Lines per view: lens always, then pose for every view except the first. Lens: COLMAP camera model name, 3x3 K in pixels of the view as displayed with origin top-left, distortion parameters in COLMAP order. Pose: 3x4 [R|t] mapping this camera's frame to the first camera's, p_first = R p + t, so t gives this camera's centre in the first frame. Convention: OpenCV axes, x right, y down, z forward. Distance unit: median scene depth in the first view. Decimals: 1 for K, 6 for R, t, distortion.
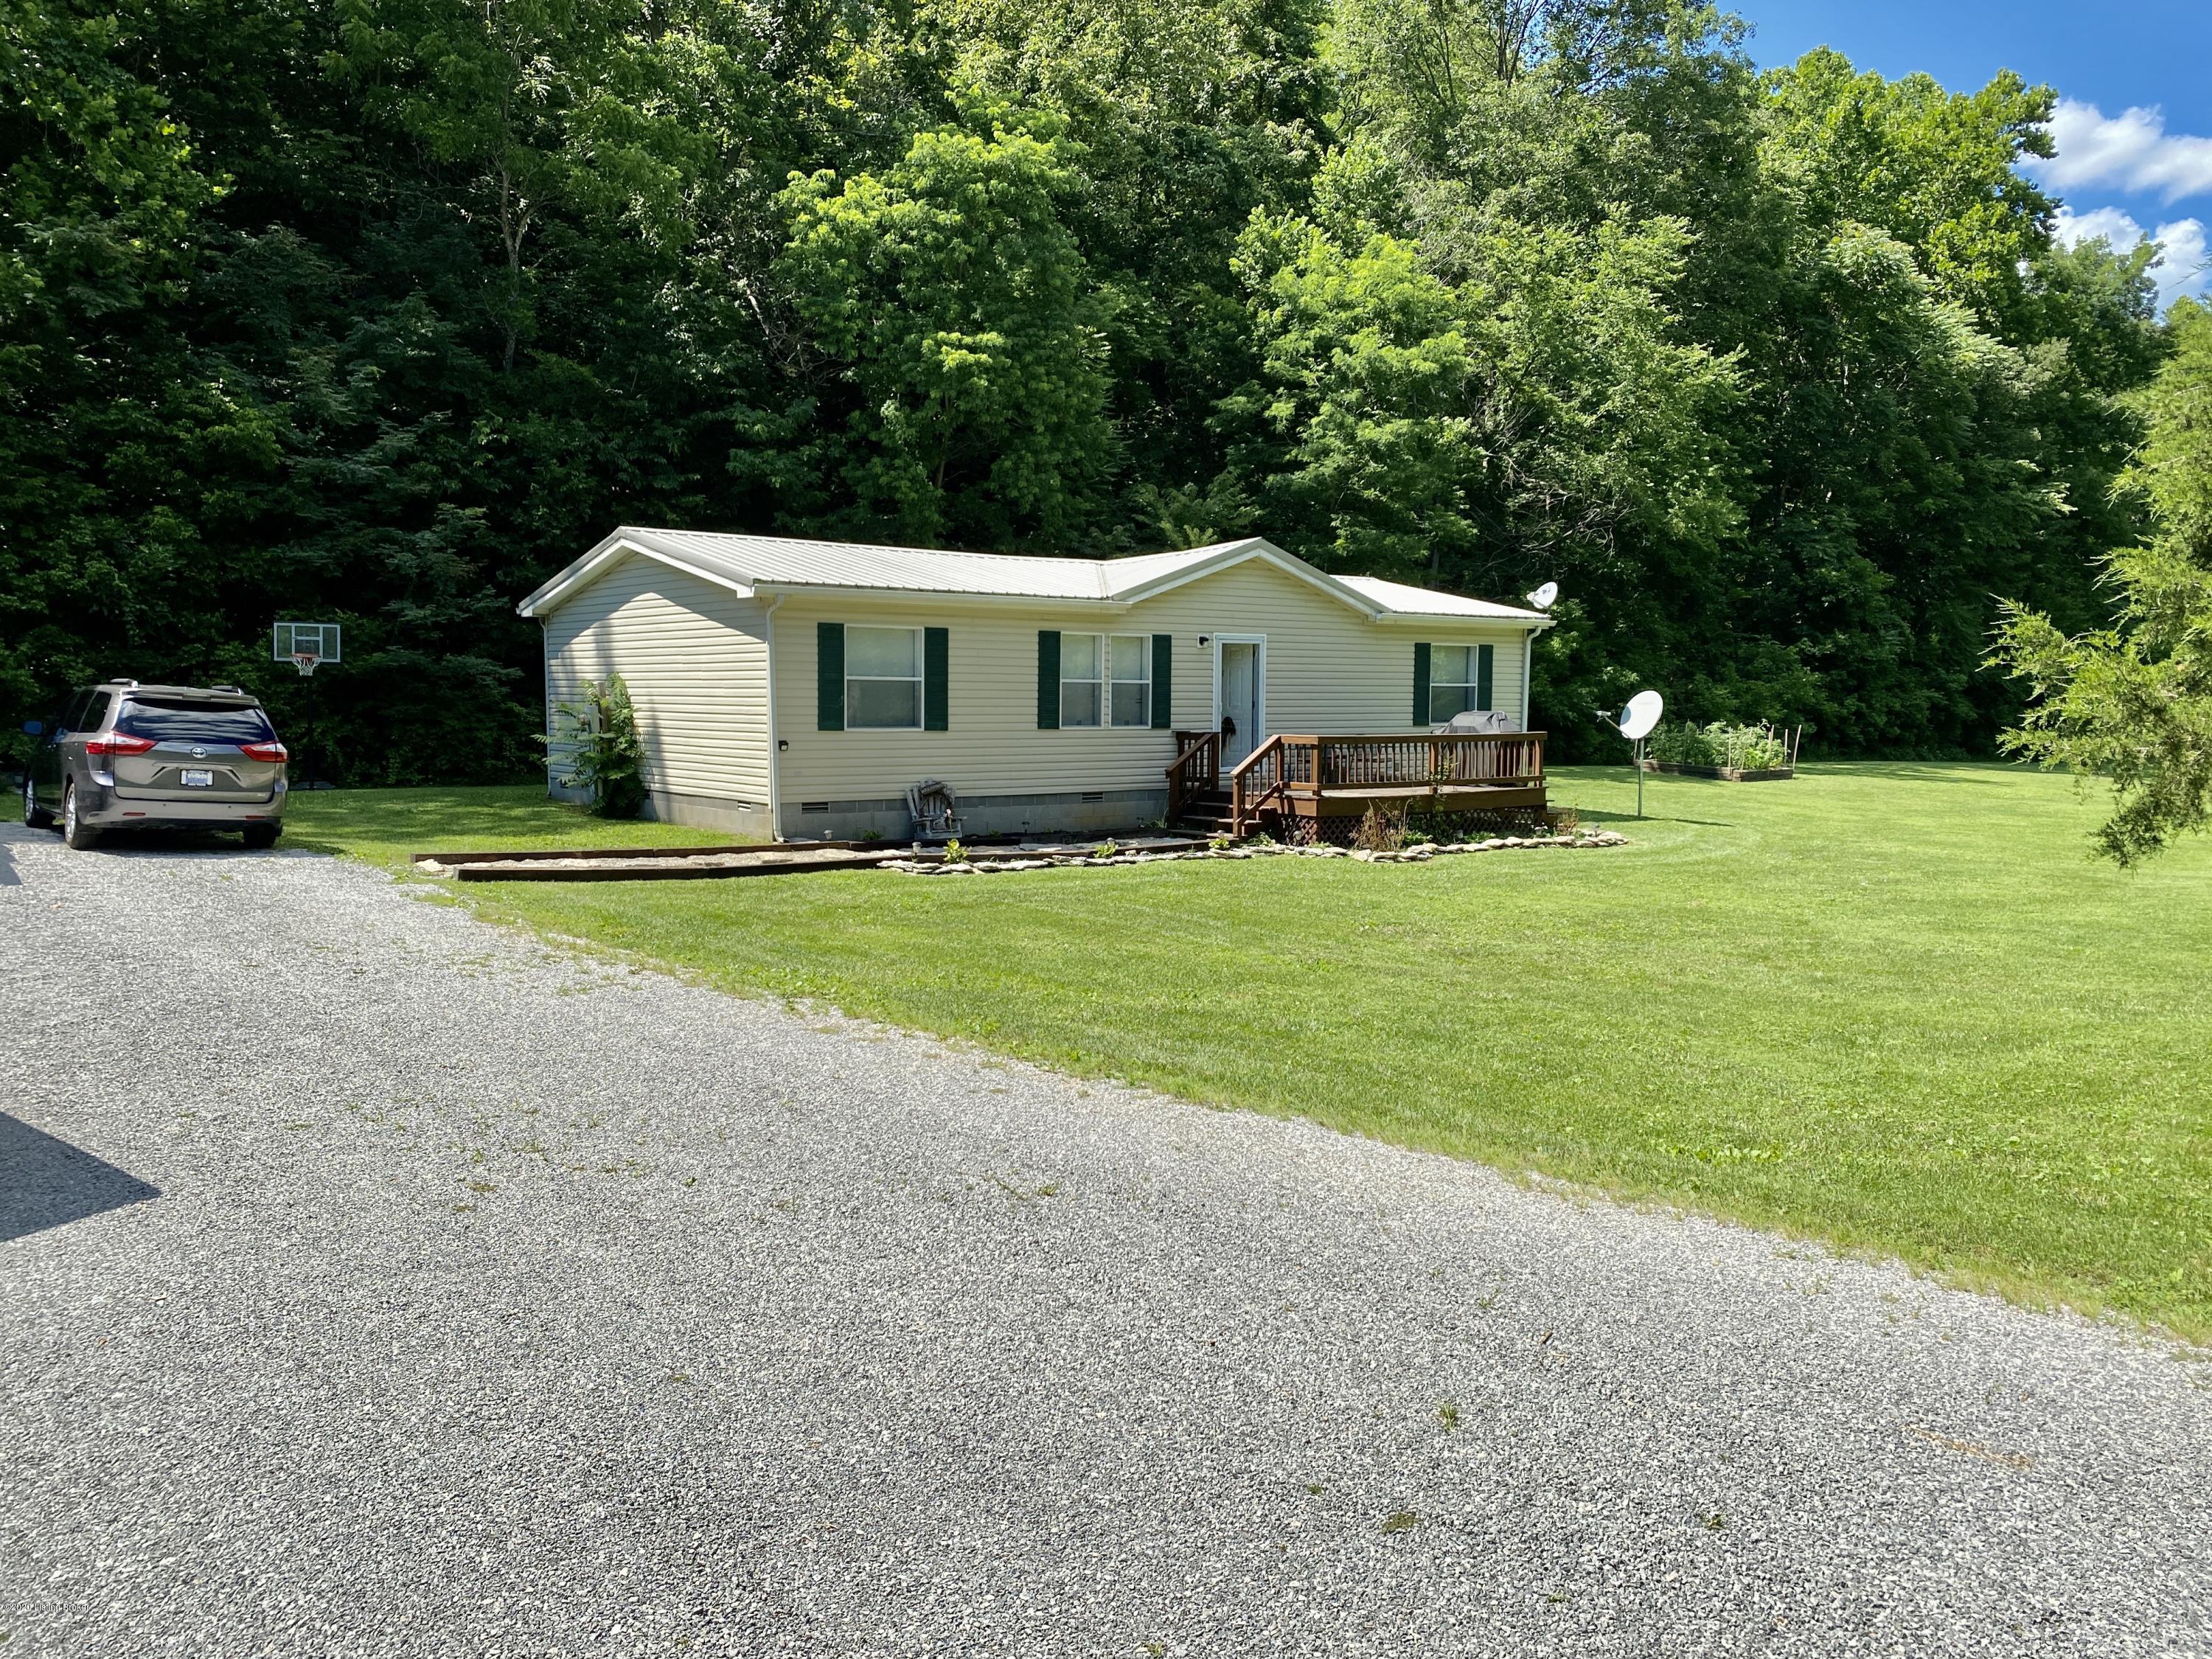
lens RADIAL K [[1722.7, 0, 1106.0], [0, 1722.7, 829.5], [0, 0, 1]] dist [0.061223, 0.004399]
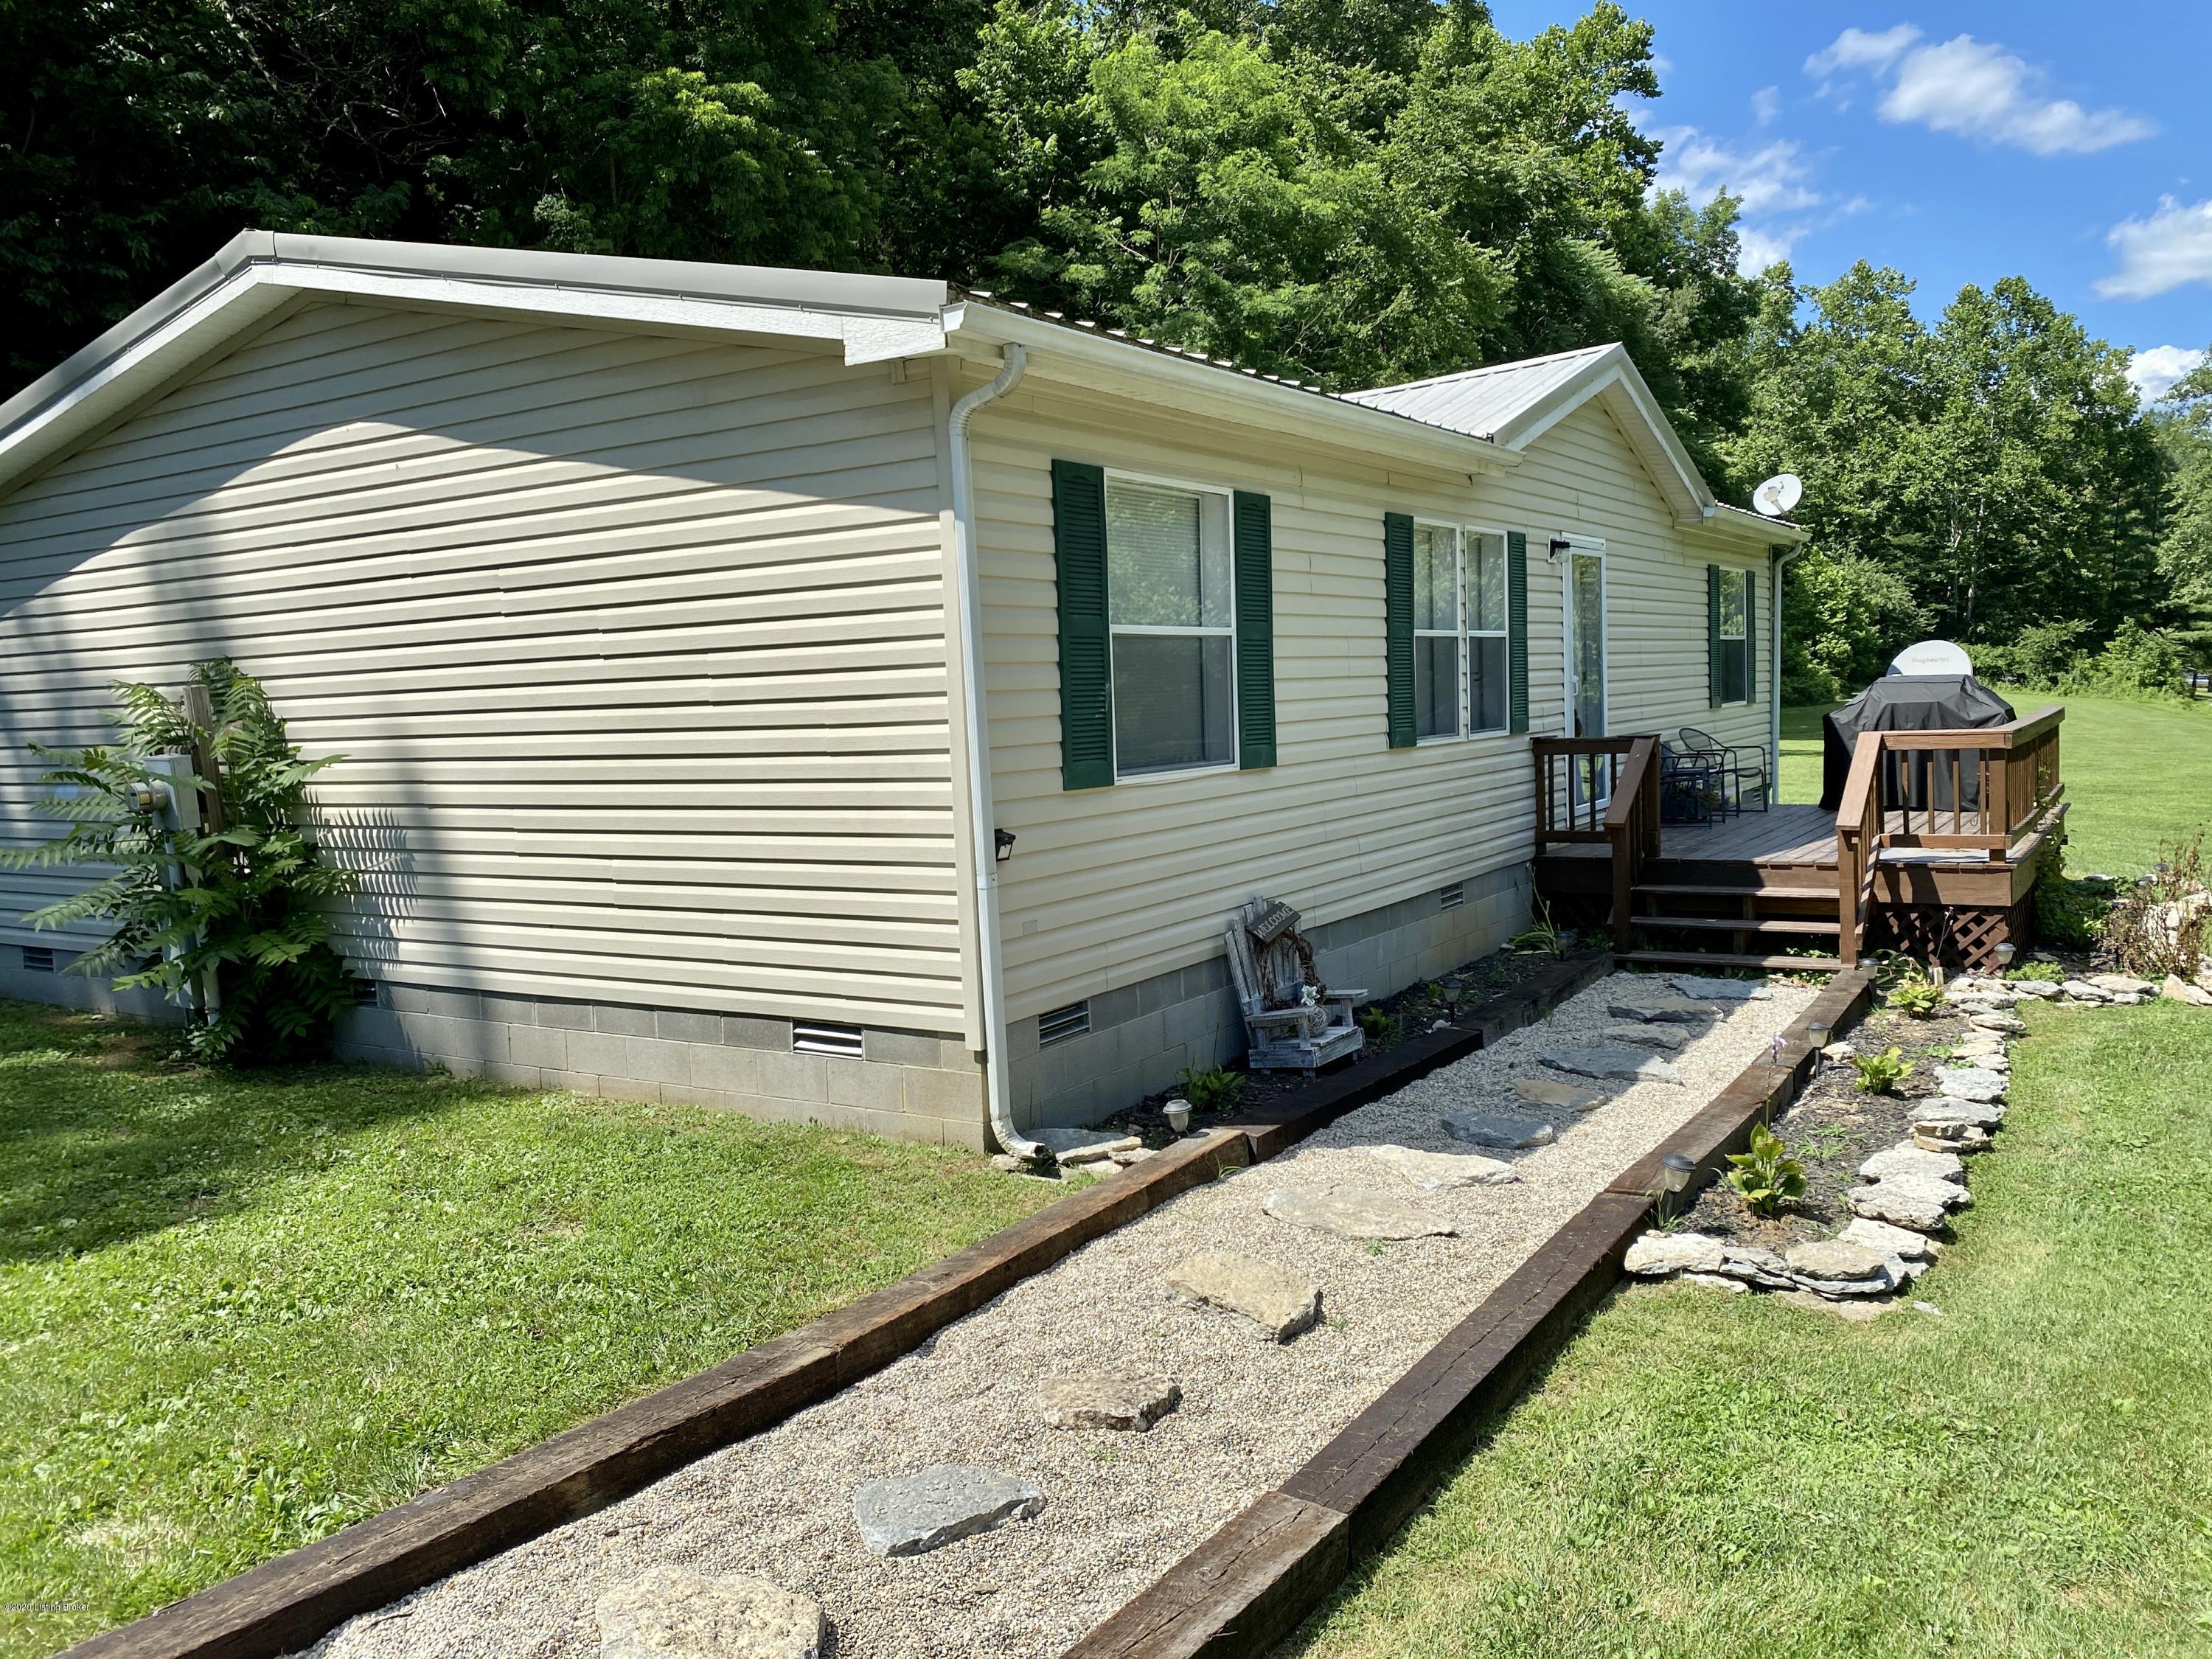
lens RADIAL K [[1744.0, 0, 1095.6], [0, 1744.0, 801.9], [0, 0, 1]] dist [0.049240, -0.005581]
pose [[0.944776, -0.065788, 0.321047, -0.239541], [0.071936, 0.997382, -0.007311, -0.046673], [-0.319725, 0.030002, 0.947035, 0.612734]]
